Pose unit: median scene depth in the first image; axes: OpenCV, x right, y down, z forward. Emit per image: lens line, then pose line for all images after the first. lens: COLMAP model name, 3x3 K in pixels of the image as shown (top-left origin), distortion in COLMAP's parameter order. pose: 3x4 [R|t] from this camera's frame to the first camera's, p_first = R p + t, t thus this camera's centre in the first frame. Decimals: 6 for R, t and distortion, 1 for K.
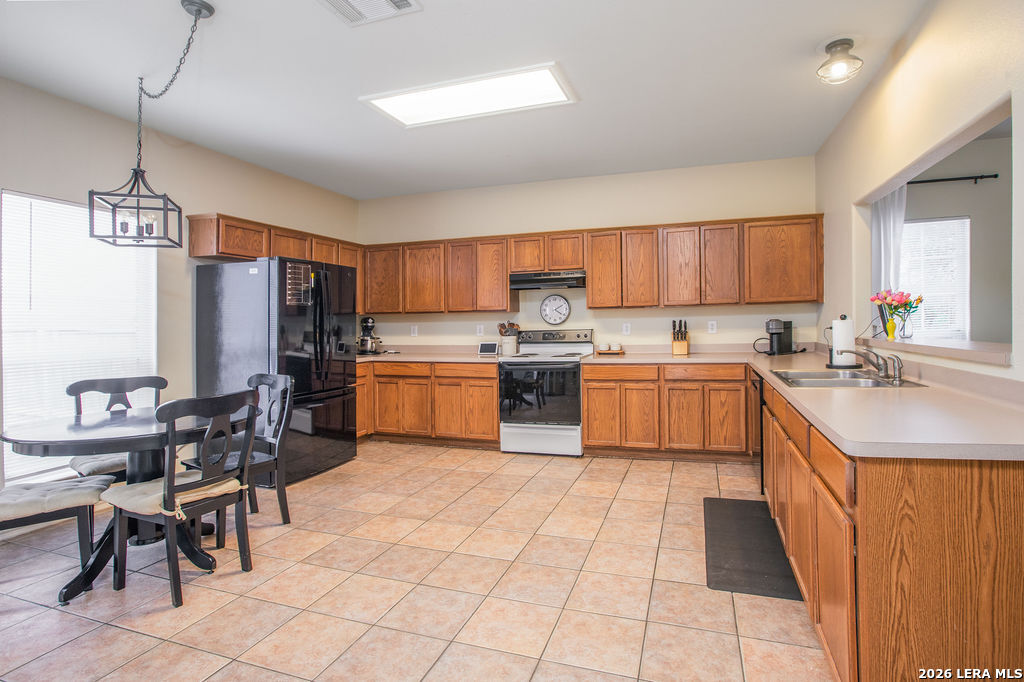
lens RADIAL K [[515.2, 0, 513.4], [0, 515.2, 325.3], [0, 0, 1]] dist [0.000859, 0.000339]
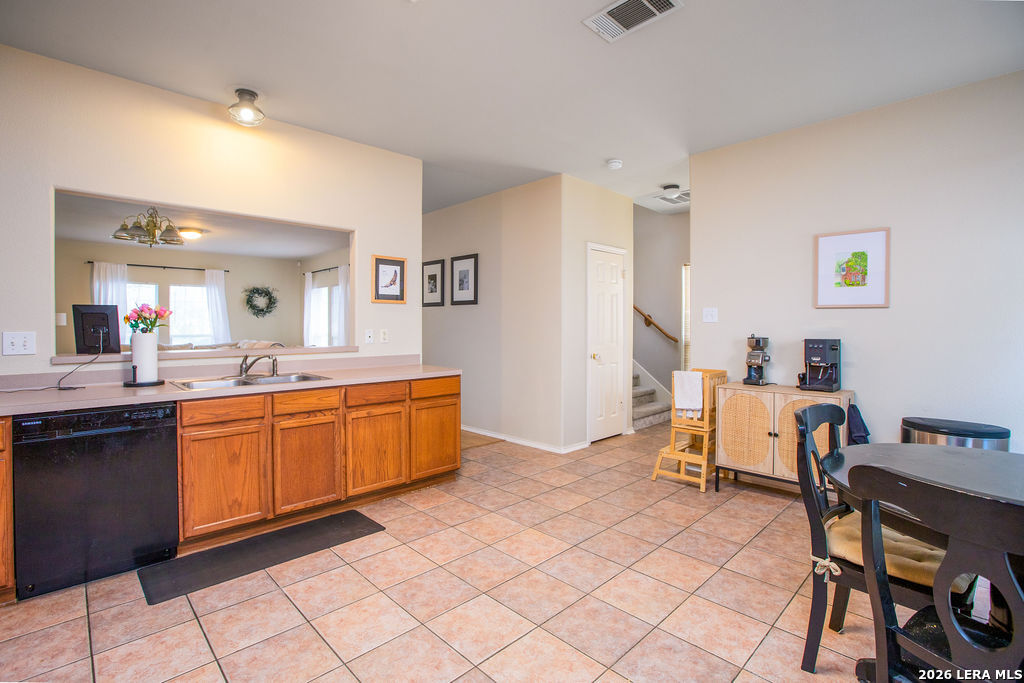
lens RADIAL K [[471.6, 0, 512.0], [0, 471.6, 341.5], [0, 0, 1]] dist [0.000496, 0.000128]
pose [[-0.903641, -0.000944, 0.428289, -0.433830], [0.013432, 0.999443, 0.030544, -0.026421], [-0.428079, 0.033353, -0.903125, 1.831221]]
